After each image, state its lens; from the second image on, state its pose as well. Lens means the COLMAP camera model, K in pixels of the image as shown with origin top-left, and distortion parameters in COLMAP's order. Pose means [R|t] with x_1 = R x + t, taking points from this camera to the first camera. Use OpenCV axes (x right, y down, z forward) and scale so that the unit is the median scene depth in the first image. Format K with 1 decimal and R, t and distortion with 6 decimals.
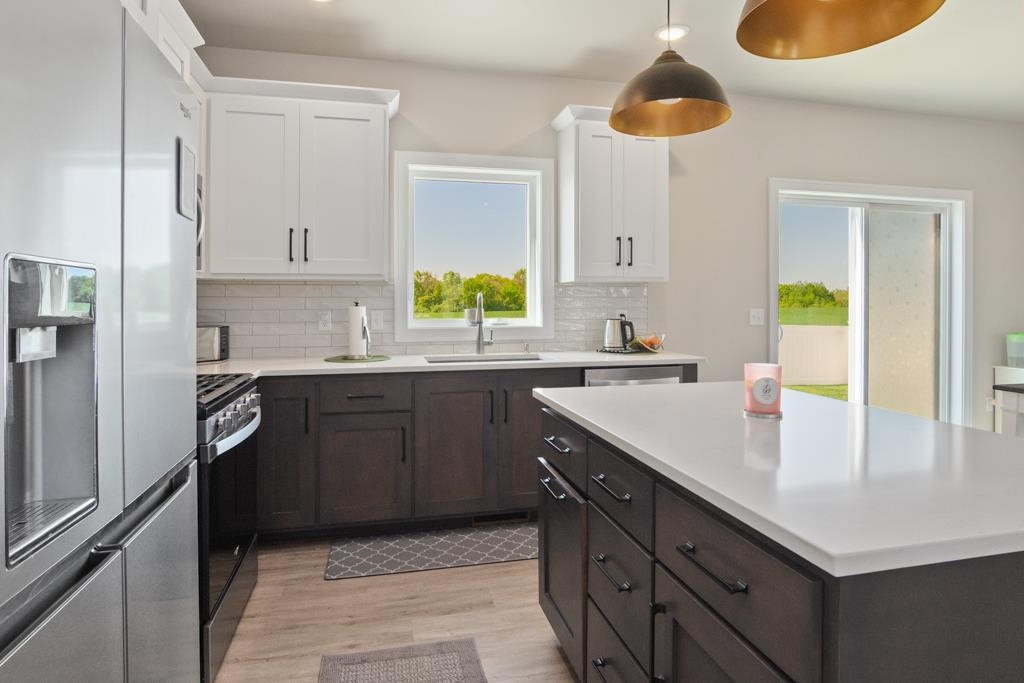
lens RADIAL K [[562.8, 0, 503.9], [0, 562.8, 315.0], [0, 0, 1]] dist [-0.027668, -0.000357]
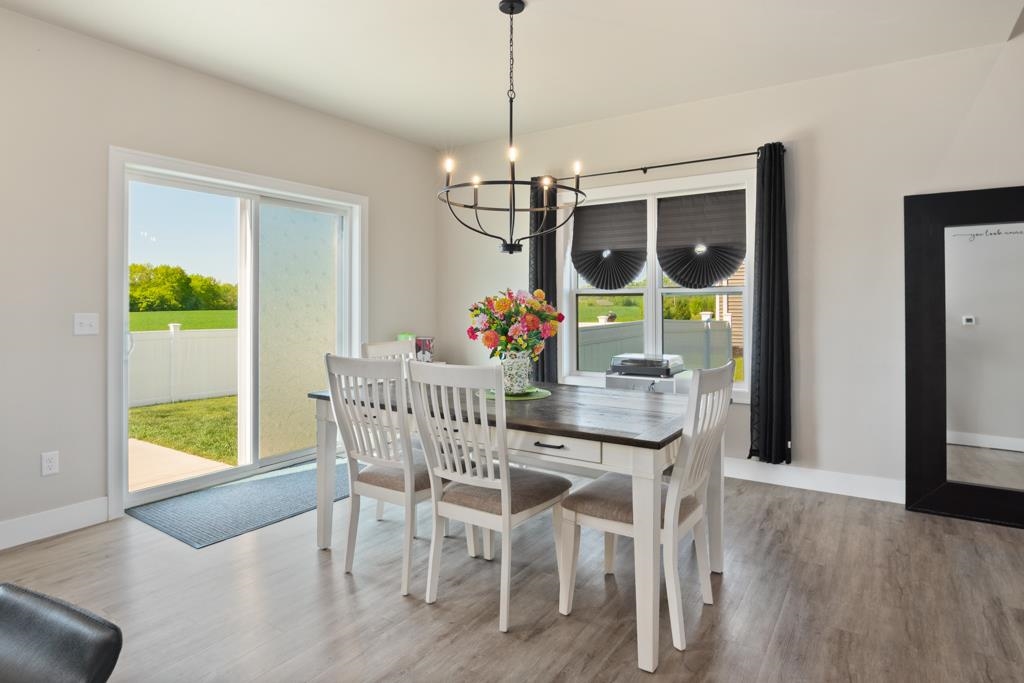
lens RADIAL K [[576.2, 0, 513.0], [0, 576.2, 301.2], [0, 0, 1]] dist [-0.017808, -0.000677]
pose [[0.725331, 0.003592, 0.688391, 0.383715], [0.015189, 0.999659, -0.021220, -0.002092], [-0.688232, 0.025848, 0.725030, 0.039806]]
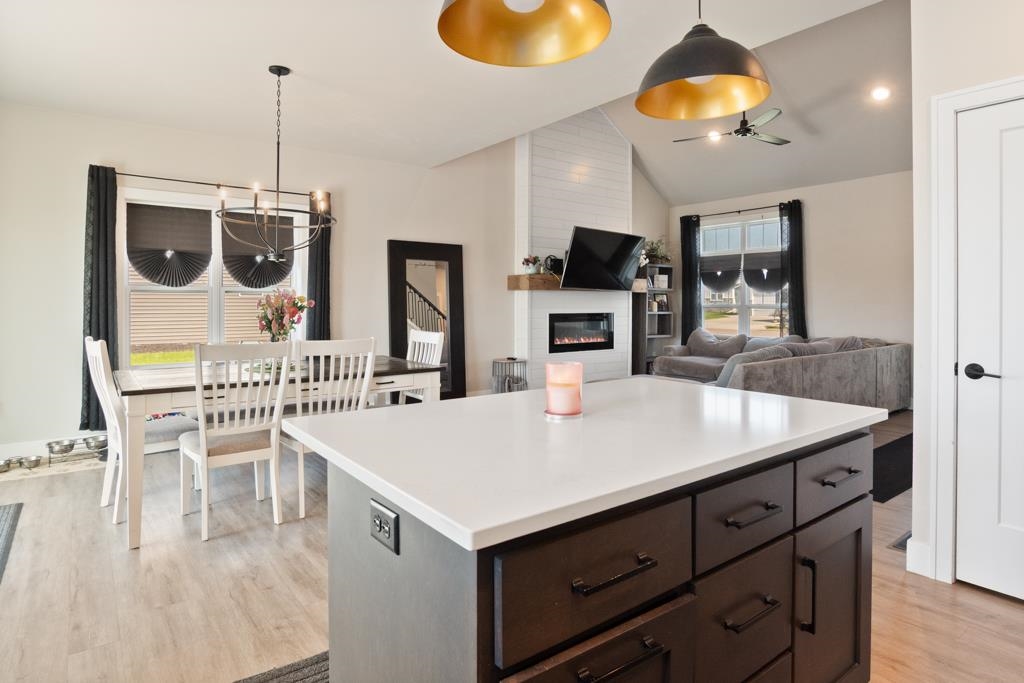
lens RADIAL K [[576.2, 0, 513.0], [0, 576.2, 301.2], [0, 0, 1]] dist [-0.017808, -0.000677]
pose [[-0.416221, 0.001801, 0.909262, -0.190718], [0.018526, 0.999807, 0.006500, -0.010565], [-0.909075, 0.019551, -0.416175, 0.666052]]
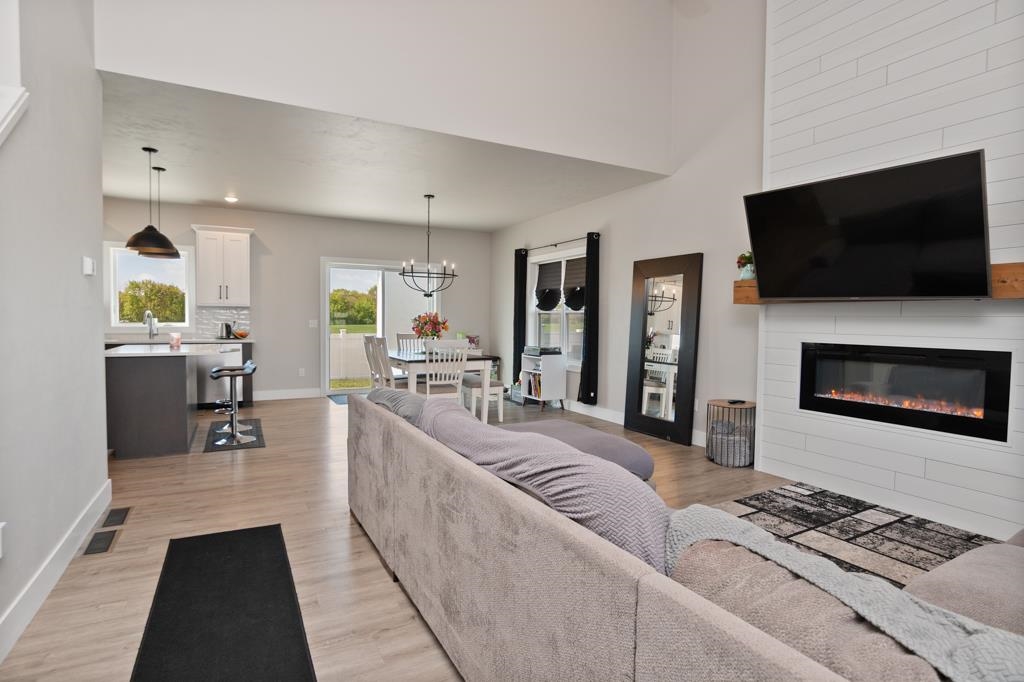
lens RADIAL K [[528.6, 0, 512.0], [0, 528.6, 341.0], [0, 0, 1]] dist [-0.003489, -0.000584]
pose [[0.965054, -0.000986, 0.262051, 0.736113], [-0.004801, 0.999759, 0.021441, 0.025144], [-0.262009, -0.021950, 0.964816, -1.229652]]
